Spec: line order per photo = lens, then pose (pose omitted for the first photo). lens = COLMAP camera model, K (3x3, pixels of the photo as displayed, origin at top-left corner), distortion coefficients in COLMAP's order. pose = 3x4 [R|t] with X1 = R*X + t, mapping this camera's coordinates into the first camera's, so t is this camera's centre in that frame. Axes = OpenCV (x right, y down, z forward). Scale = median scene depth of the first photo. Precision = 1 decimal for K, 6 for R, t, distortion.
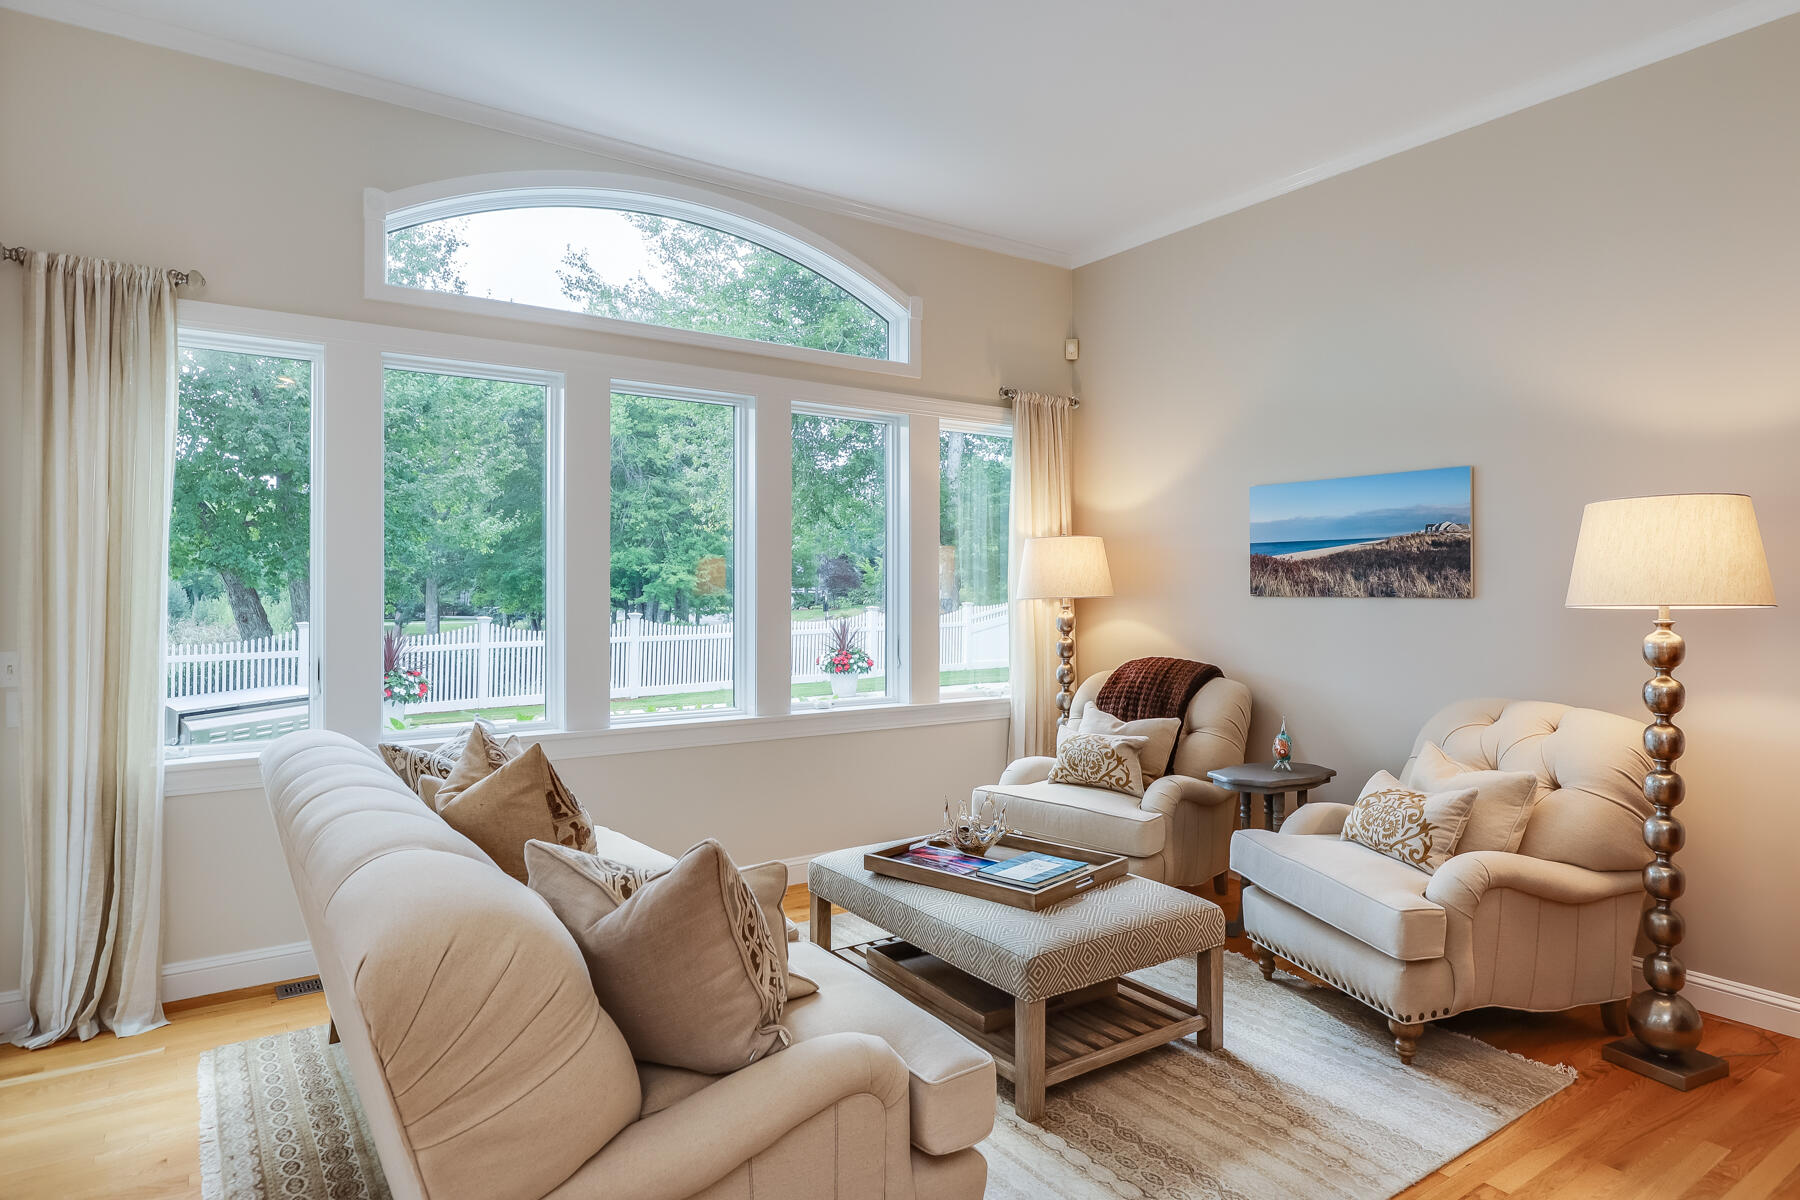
lens RADIAL K [[999.4, 0, 918.2], [0, 999.4, 570.7], [0, 0, 1]] dist [0.002656, 0.000170]
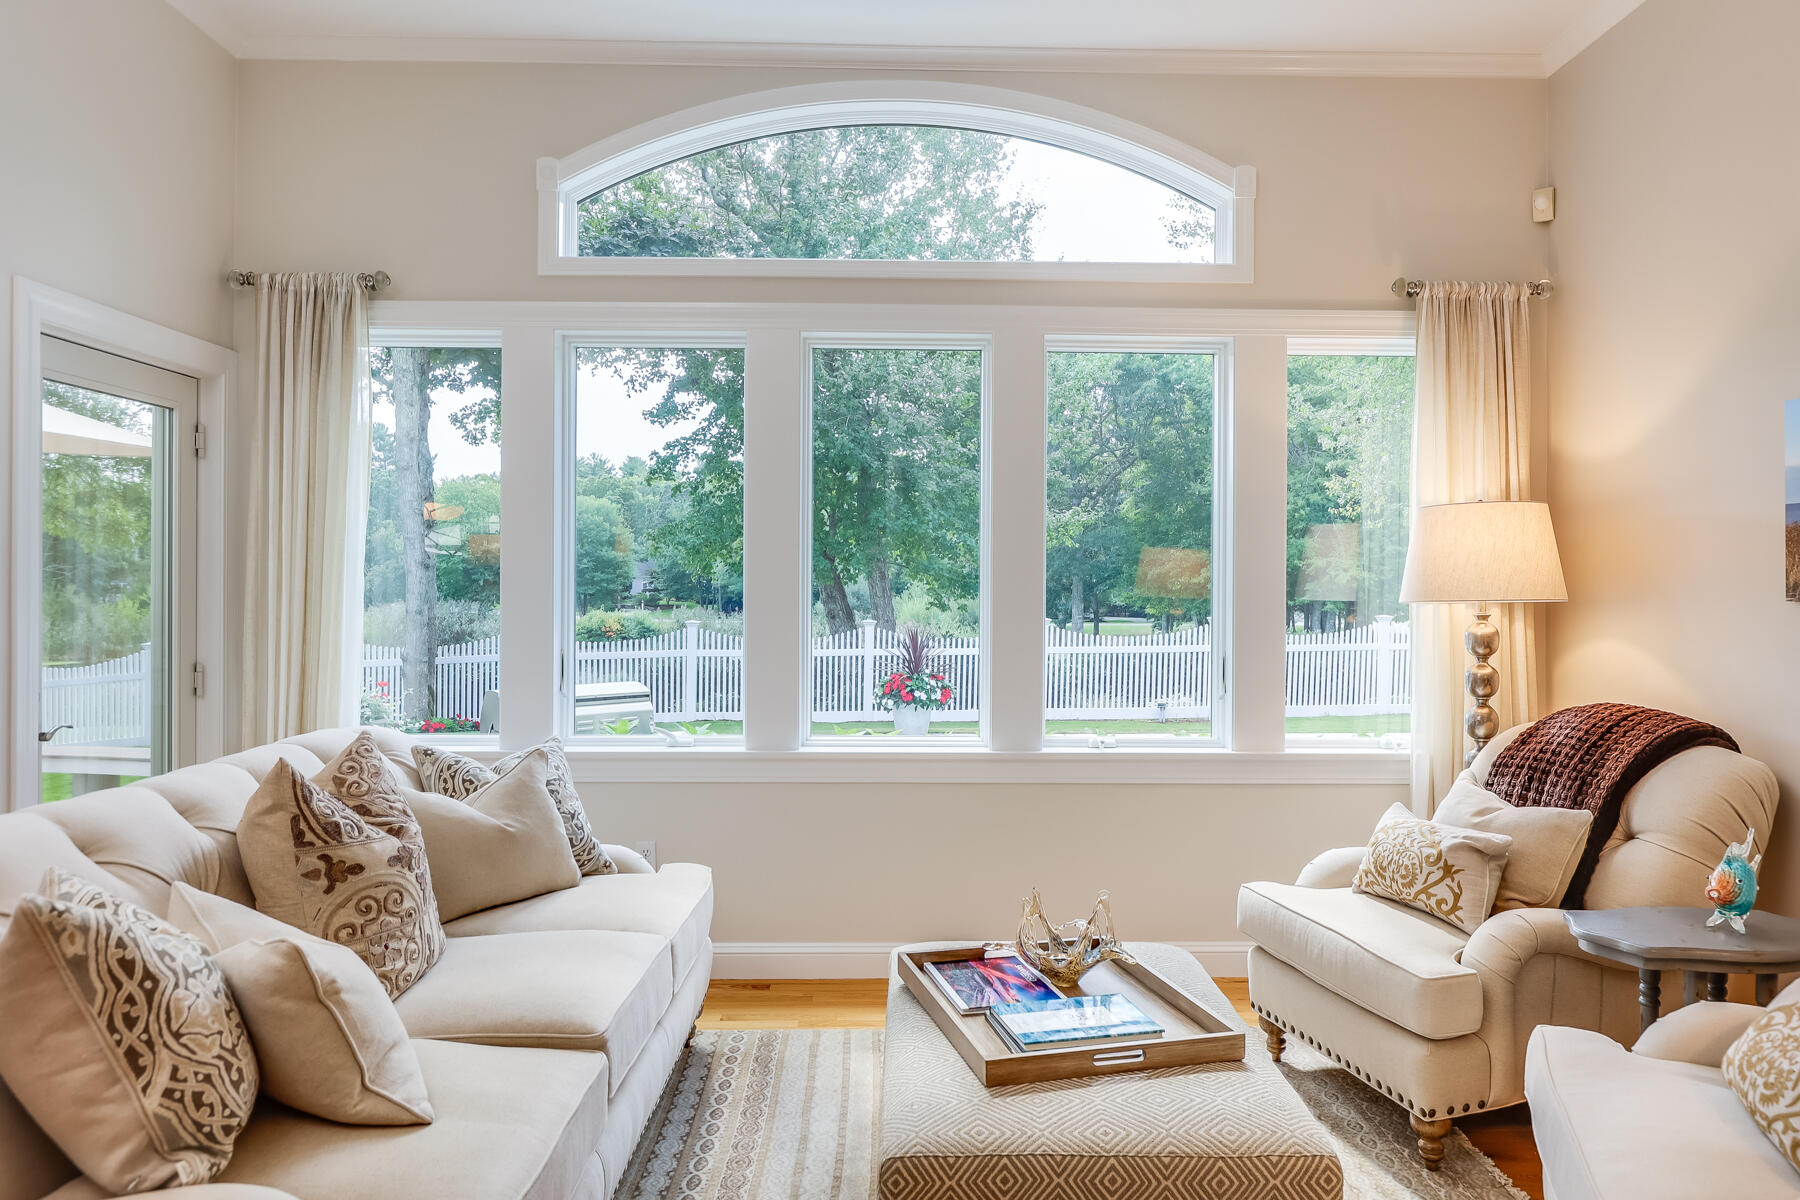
lens RADIAL K [[1200.8, 0, 959.3], [0, 1200.8, 572.8], [0, 0, 1]] dist [-0.002979, 0.001386]
pose [[0.837270, -0.002276, -0.546785, 0.285723], [0.005006, 0.999981, 0.003504, 0.004802], [0.546766, -0.005671, 0.837266, 0.189310]]
